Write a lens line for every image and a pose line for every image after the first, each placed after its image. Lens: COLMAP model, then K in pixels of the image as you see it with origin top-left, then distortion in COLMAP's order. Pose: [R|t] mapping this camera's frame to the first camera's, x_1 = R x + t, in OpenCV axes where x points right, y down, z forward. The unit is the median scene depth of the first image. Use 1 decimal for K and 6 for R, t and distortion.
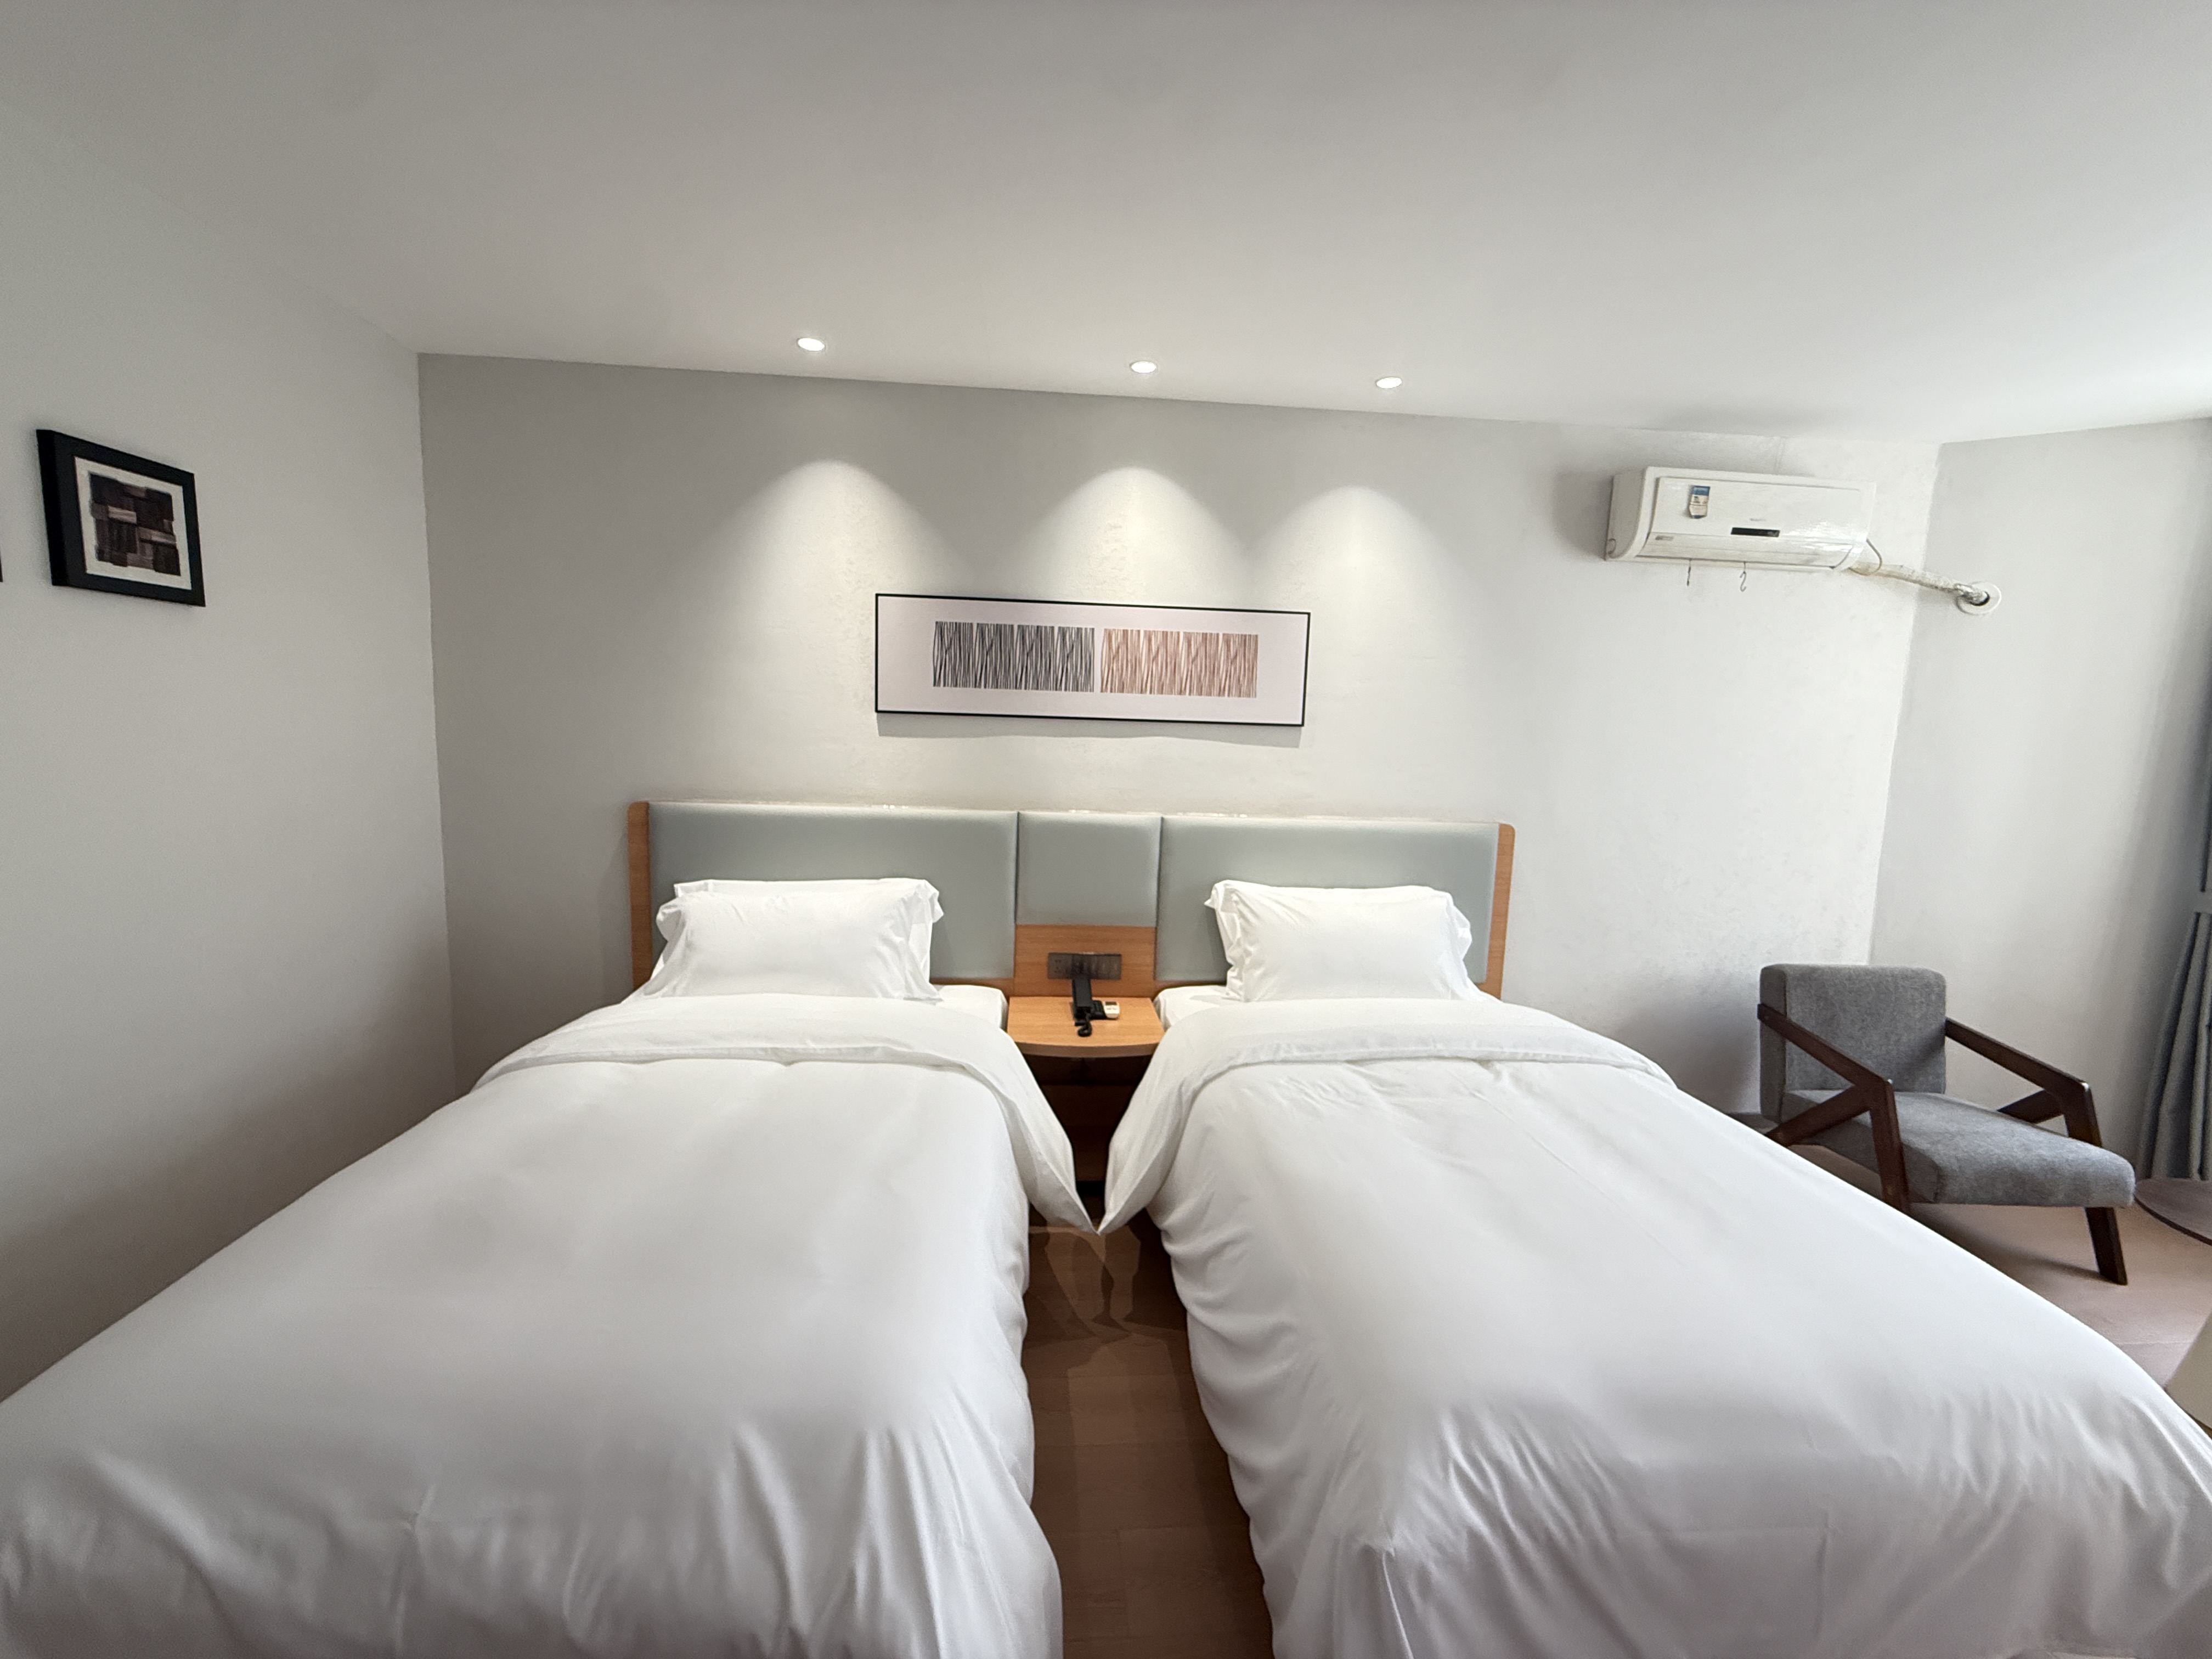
lens RADIAL K [[880.7, 0, 1105.5], [0, 880.7, 818.4], [0, 0, 1]] dist [0.002145, -0.001316]
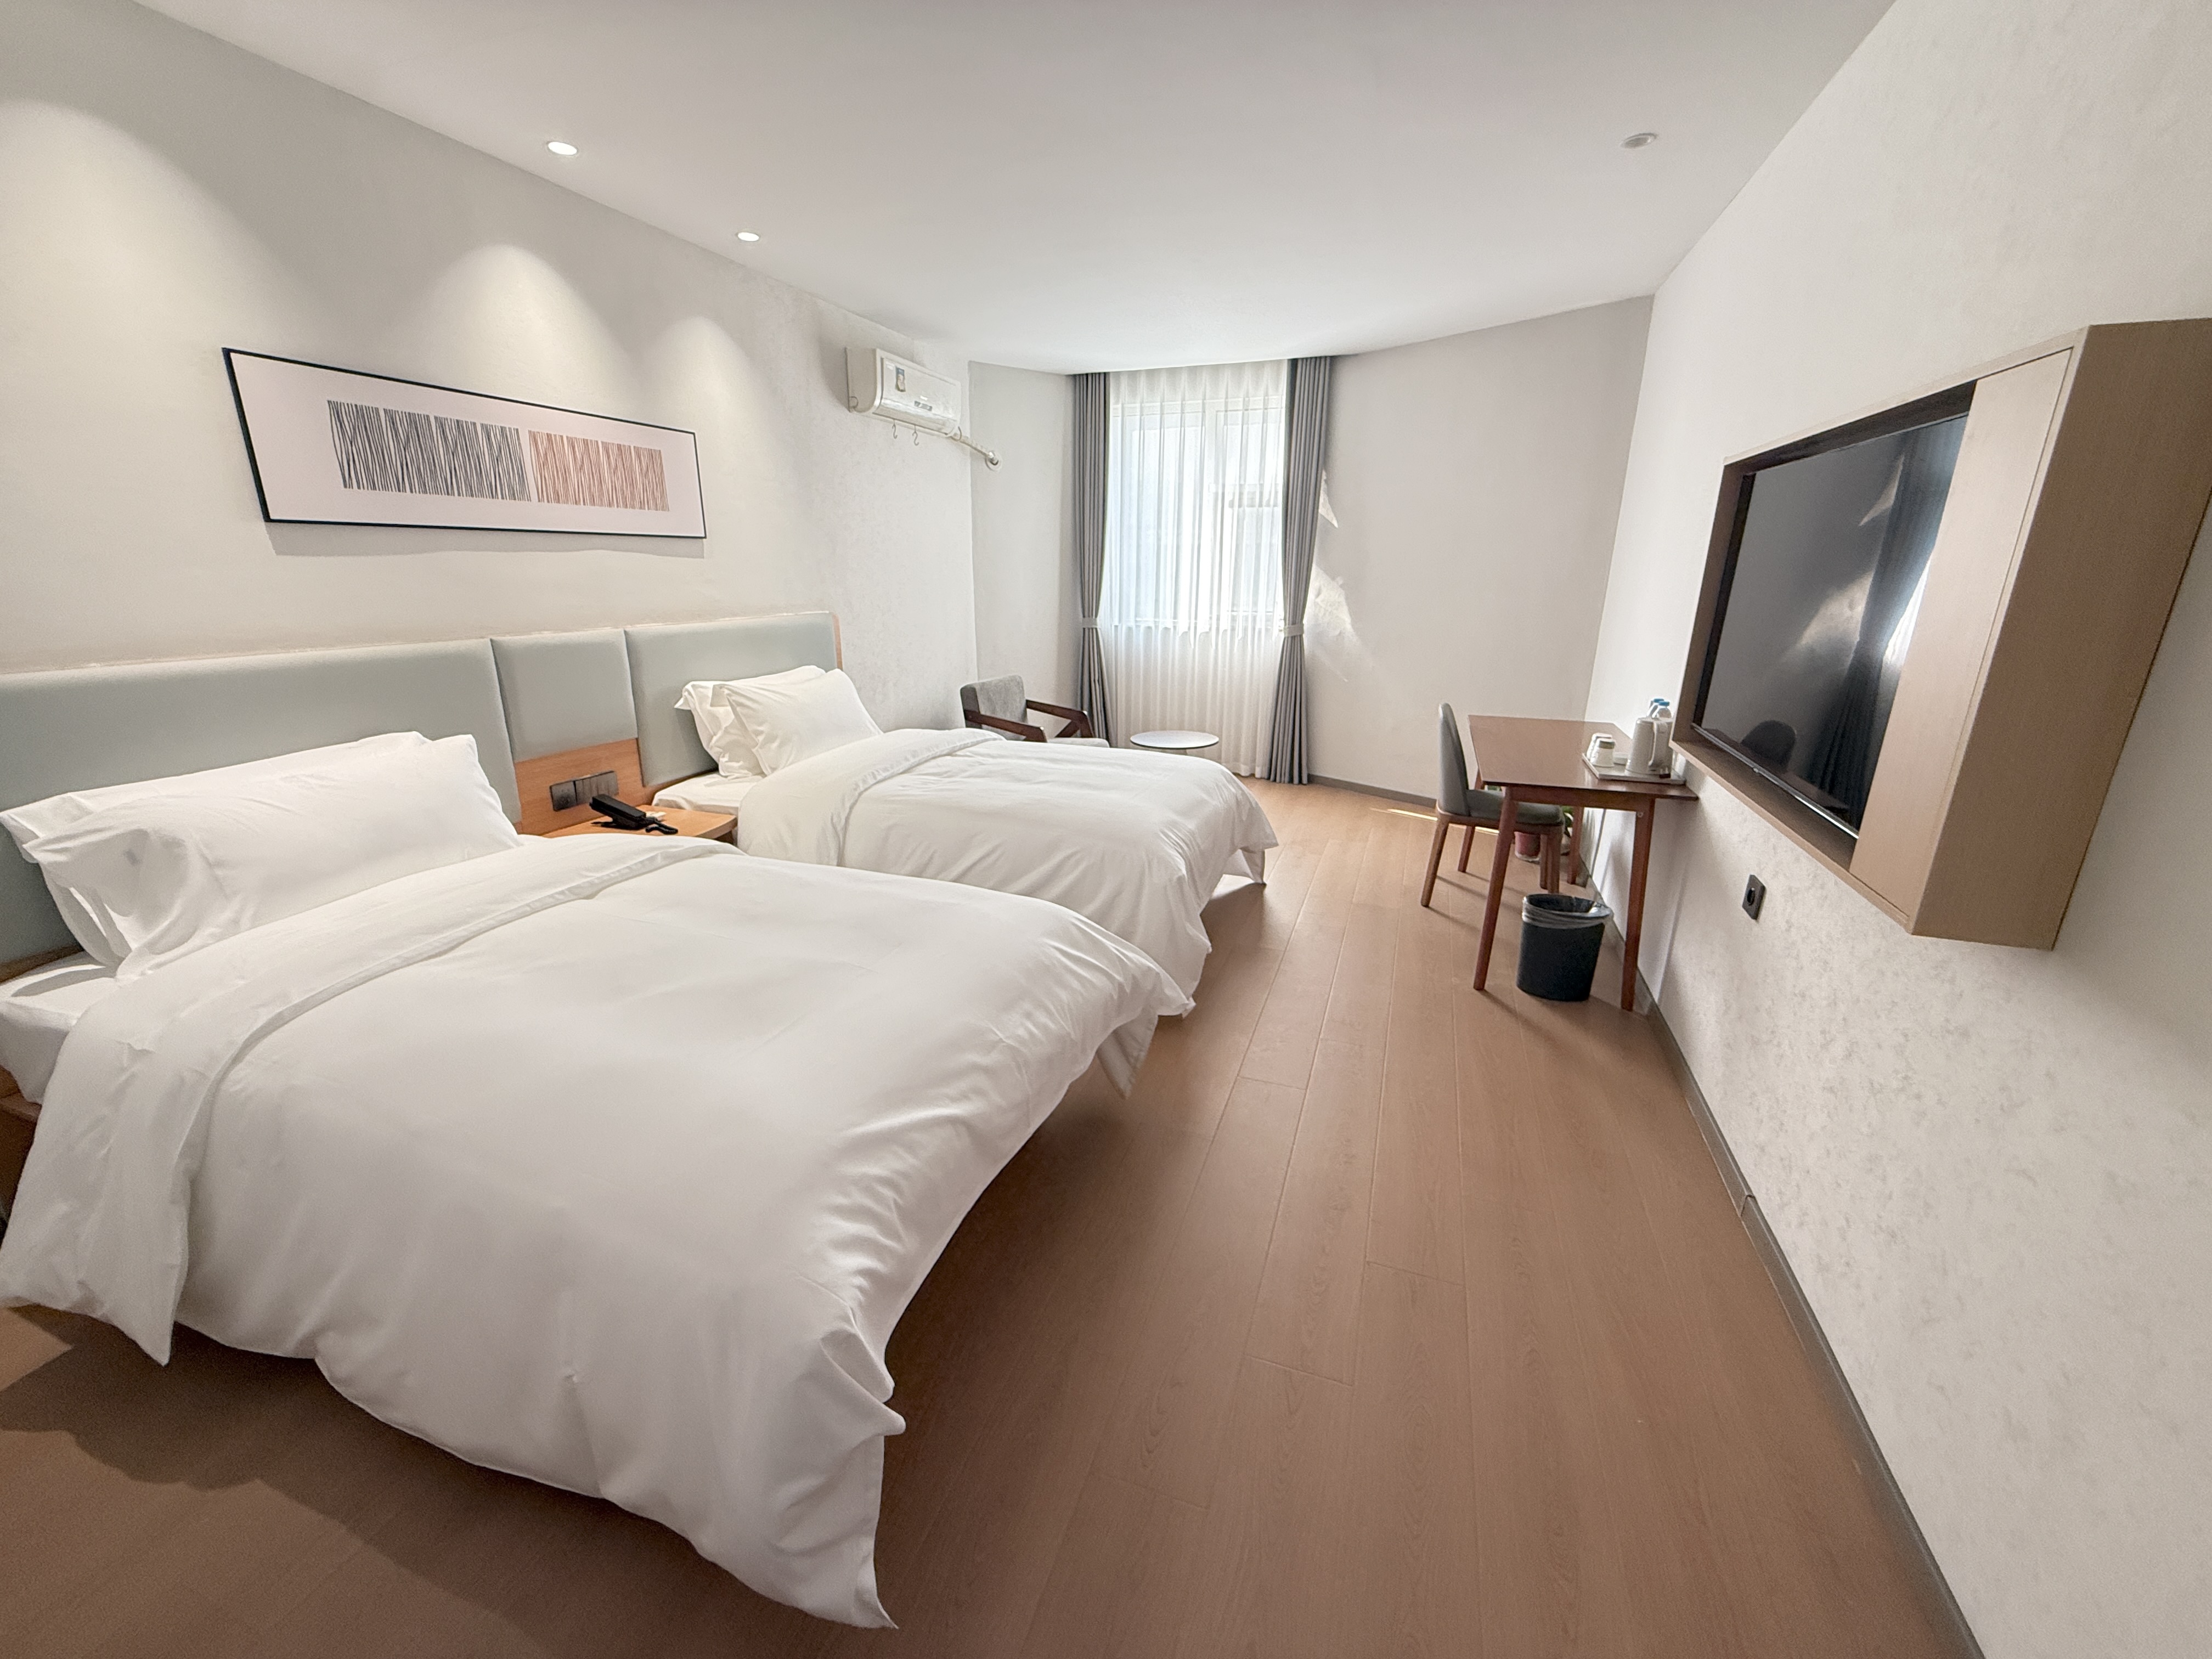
lens RADIAL K [[880.7, 0, 1106.3], [0, 880.7, 806.2], [0, 0, 1]] dist [0.002145, -0.001316]
pose [[0.412697, -0.270271, 0.869847, -0.683655], [0.104201, 0.962704, 0.249685, -0.002226], [-0.904888, -0.012405, 0.425468, 0.047864]]
